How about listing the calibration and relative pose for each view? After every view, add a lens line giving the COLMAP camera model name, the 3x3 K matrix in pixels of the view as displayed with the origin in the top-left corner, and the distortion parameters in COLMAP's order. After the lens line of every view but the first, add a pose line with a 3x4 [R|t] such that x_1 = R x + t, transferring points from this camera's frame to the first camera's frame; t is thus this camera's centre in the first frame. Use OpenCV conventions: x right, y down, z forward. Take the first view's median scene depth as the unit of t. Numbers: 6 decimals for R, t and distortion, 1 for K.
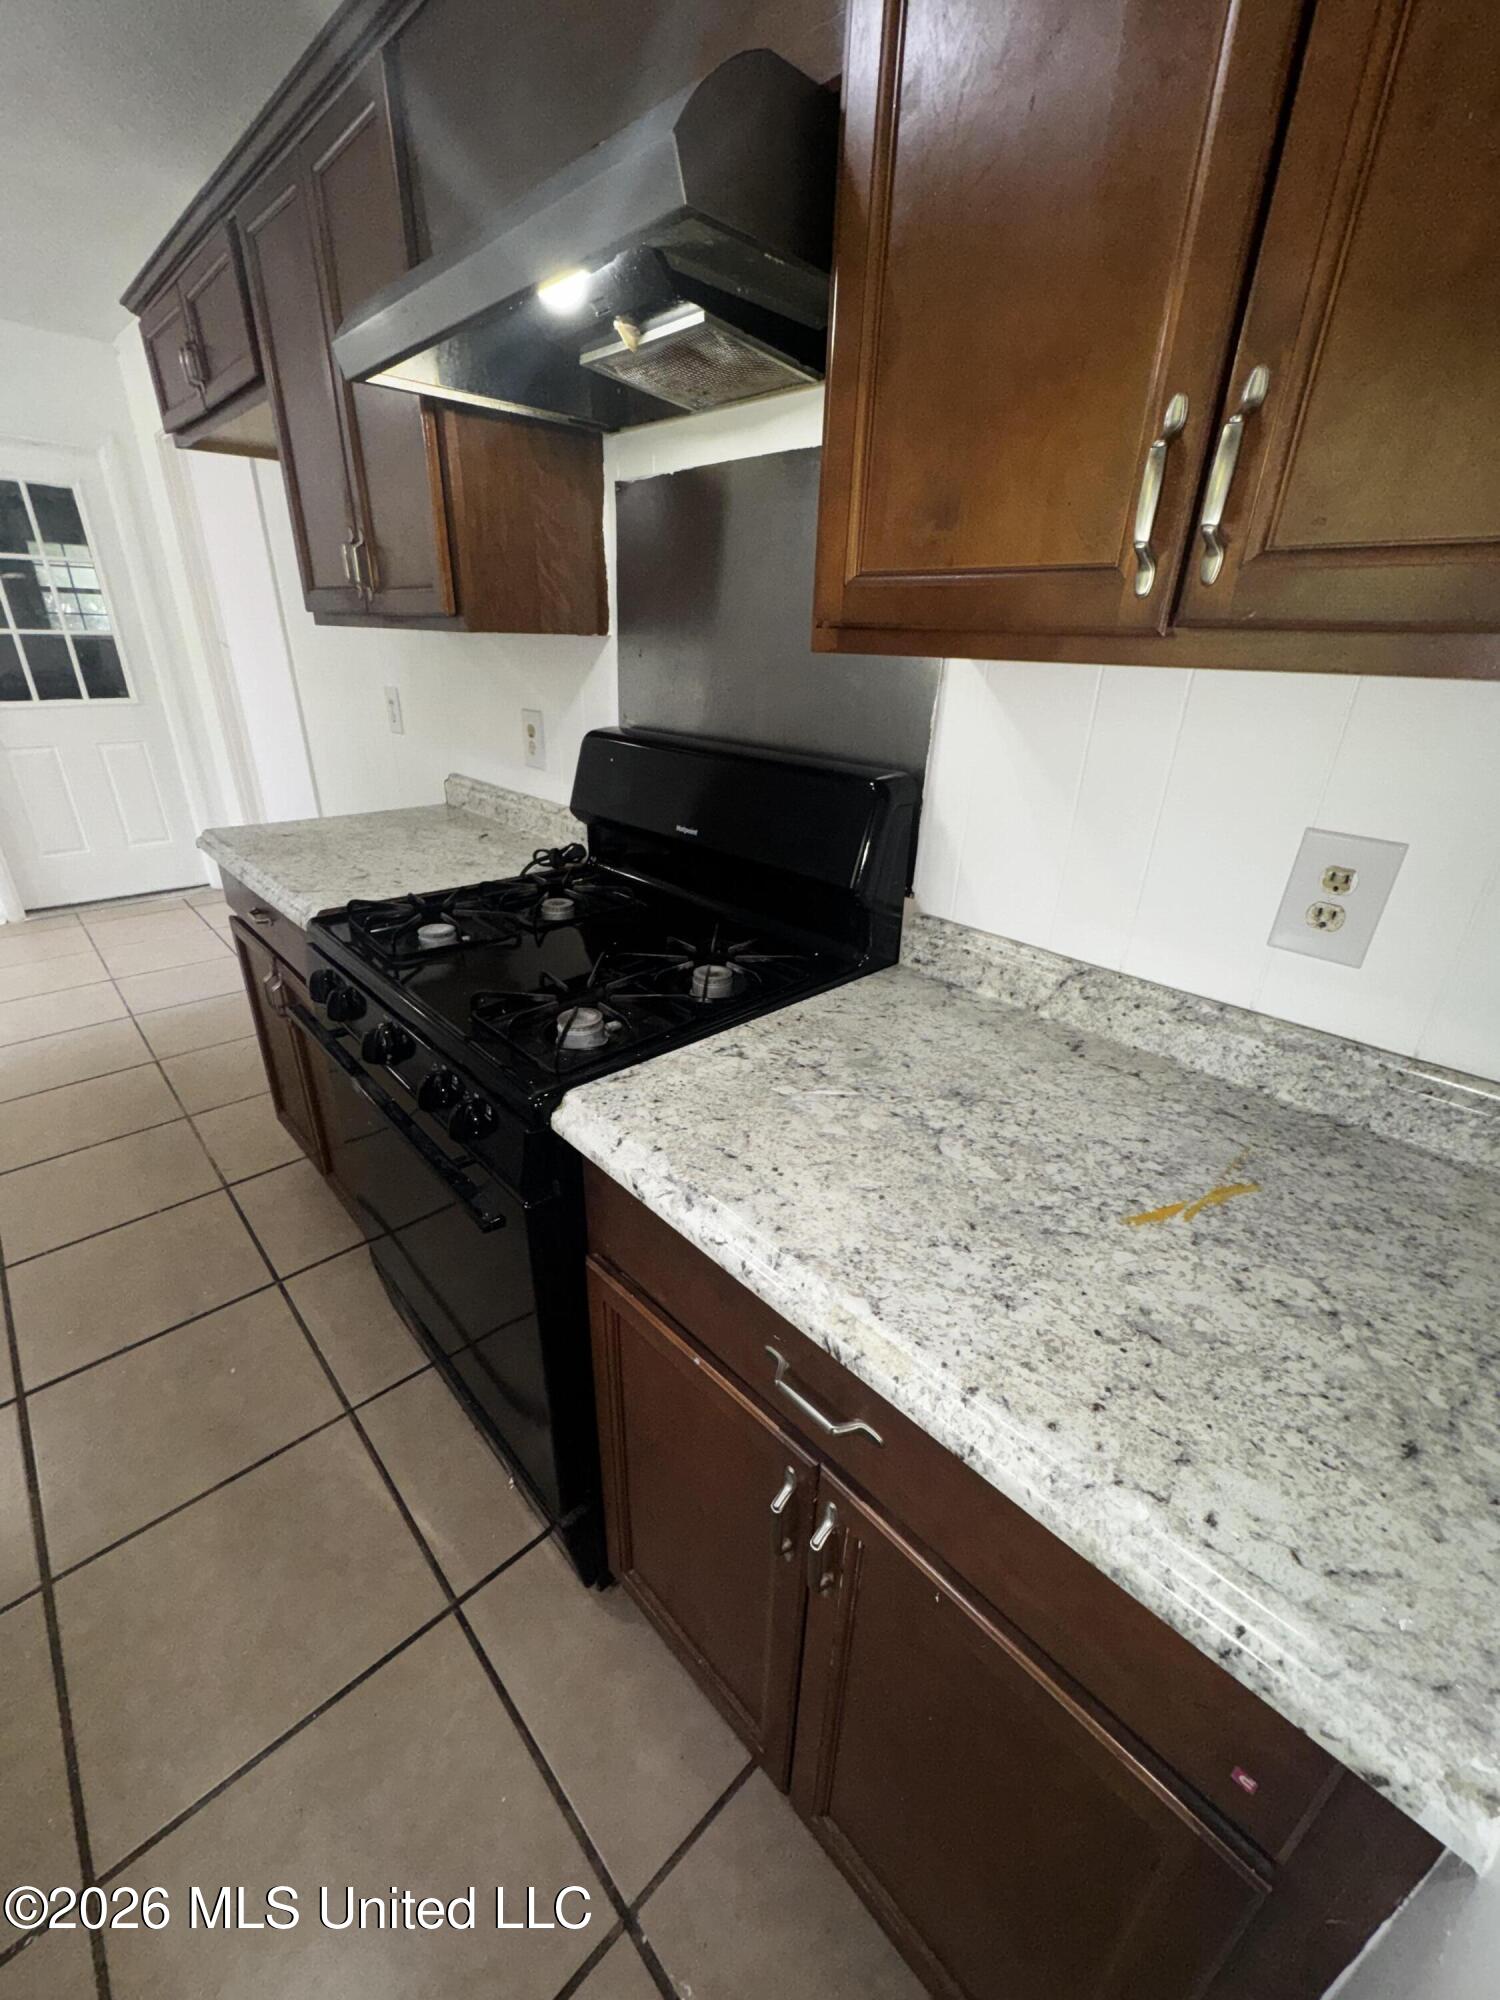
lens RADIAL K [[796.9, 0, 749.8], [0, 796.9, 997.2], [0, 0, 1]] dist [-0.001765, -0.000105]
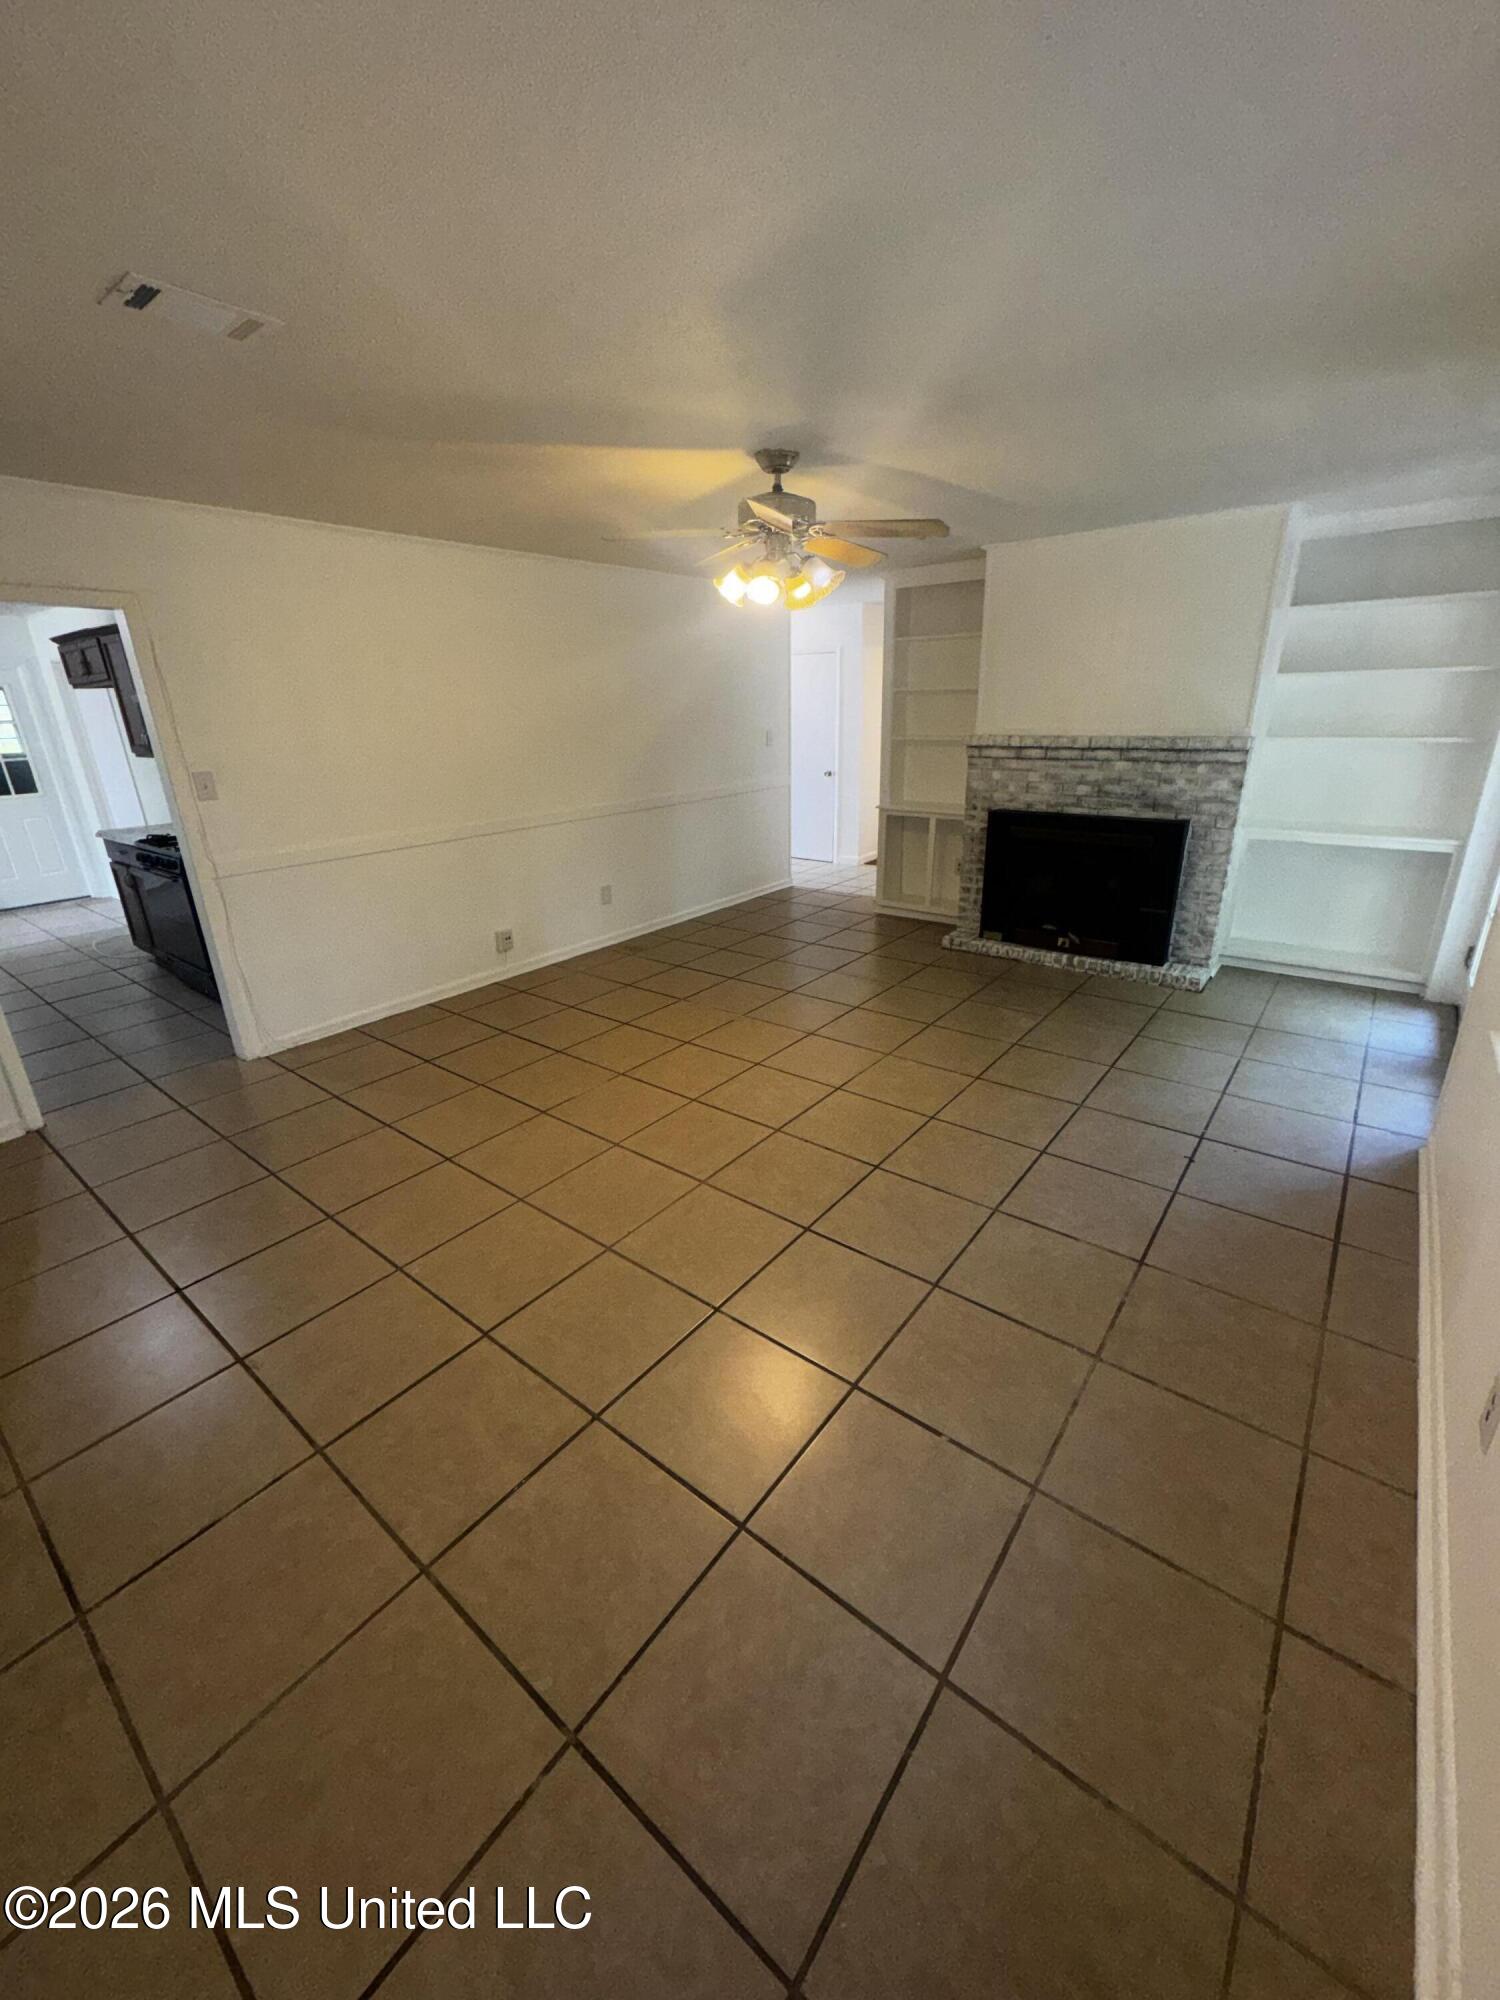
lens RADIAL K [[796.9, 0, 749.8], [0, 796.9, 997.2], [0, 0, 1]] dist [-0.001765, -0.000105]
pose [[0.987900, -0.108234, 0.111083, 1.423412], [0.114867, 0.991849, -0.055140, 0.923912], [-0.104210, 0.067233, 0.992280, -2.328403]]
